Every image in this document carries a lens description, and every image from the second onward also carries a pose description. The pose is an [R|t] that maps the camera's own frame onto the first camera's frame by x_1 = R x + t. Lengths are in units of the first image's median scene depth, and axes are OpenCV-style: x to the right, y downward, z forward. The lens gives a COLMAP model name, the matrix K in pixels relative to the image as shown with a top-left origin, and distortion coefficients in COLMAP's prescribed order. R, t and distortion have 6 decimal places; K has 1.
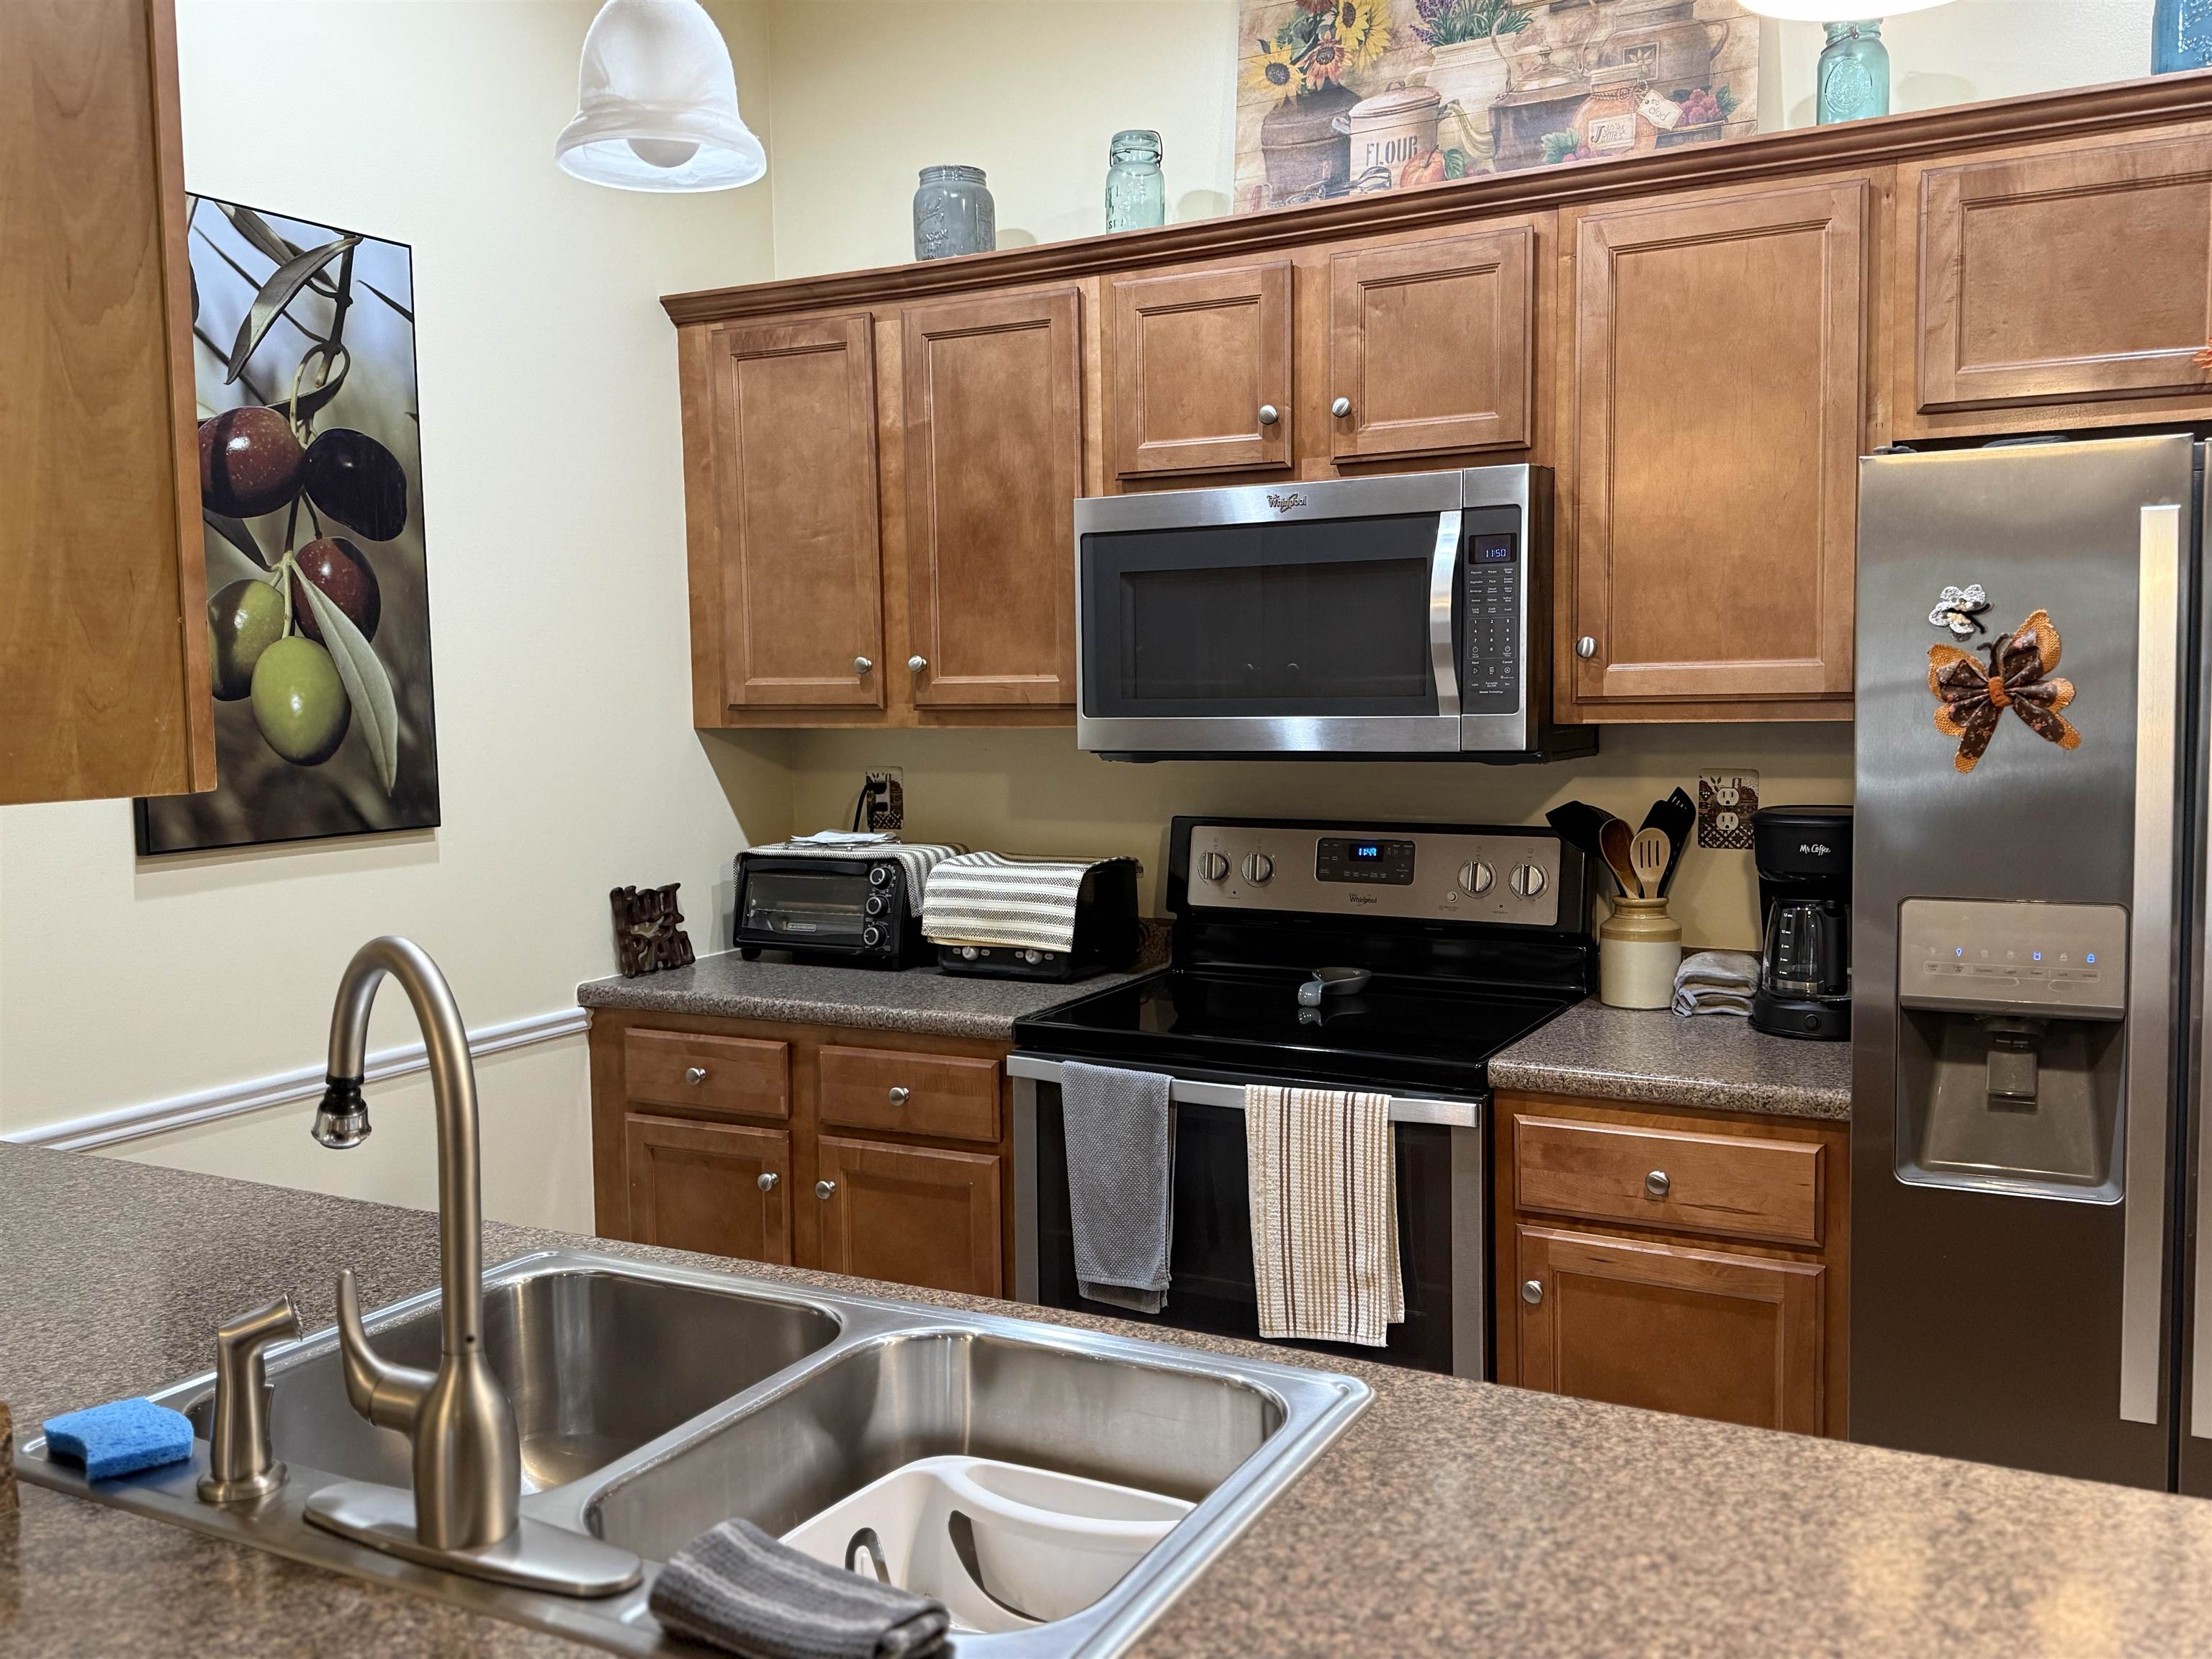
lens RADIAL K [[1844.1, 0, 1103.4], [0, 1844.1, 841.4], [0, 0, 1]] dist [0.082417, -0.122518]
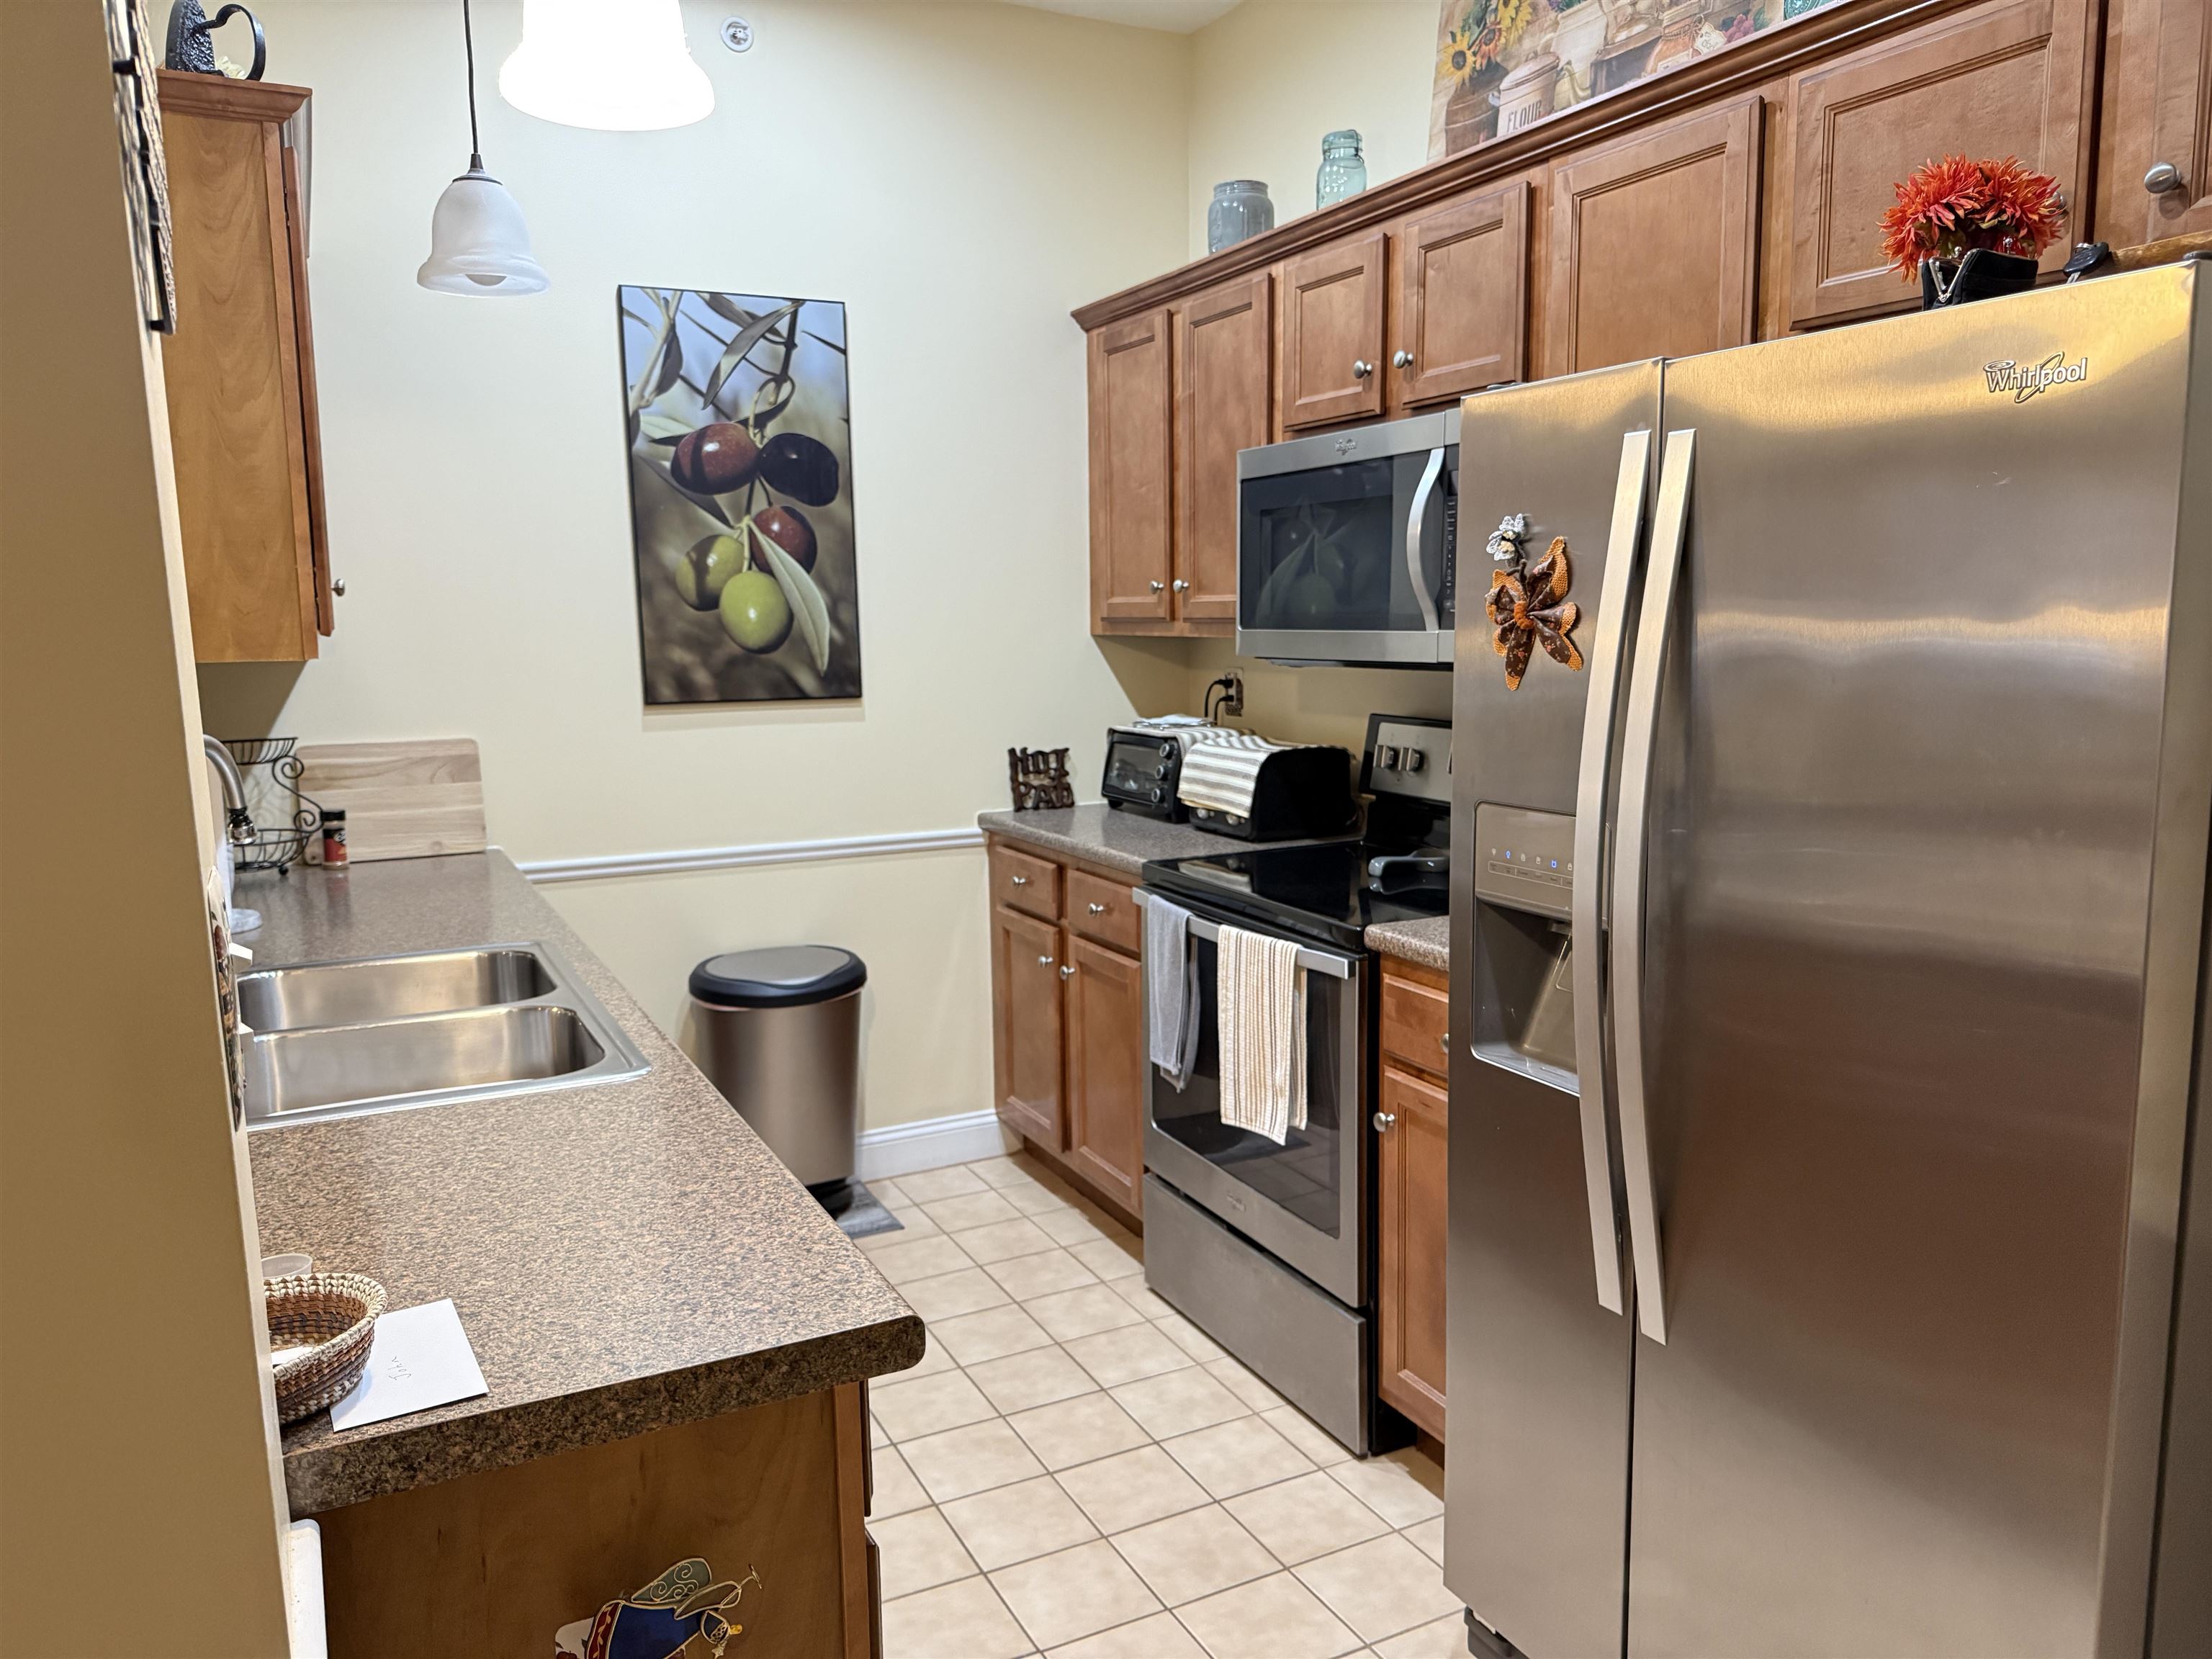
lens RADIAL K [[1556.4, 0, 1112.4], [0, 1556.4, 832.6], [0, 0, 1]] dist [0.070380, -0.100318]
pose [[0.820321, 0.086965, -0.565252, 0.571965], [-0.050206, 0.995506, 0.080298, -0.011123], [0.569695, -0.037491, 0.821001, 0.085746]]
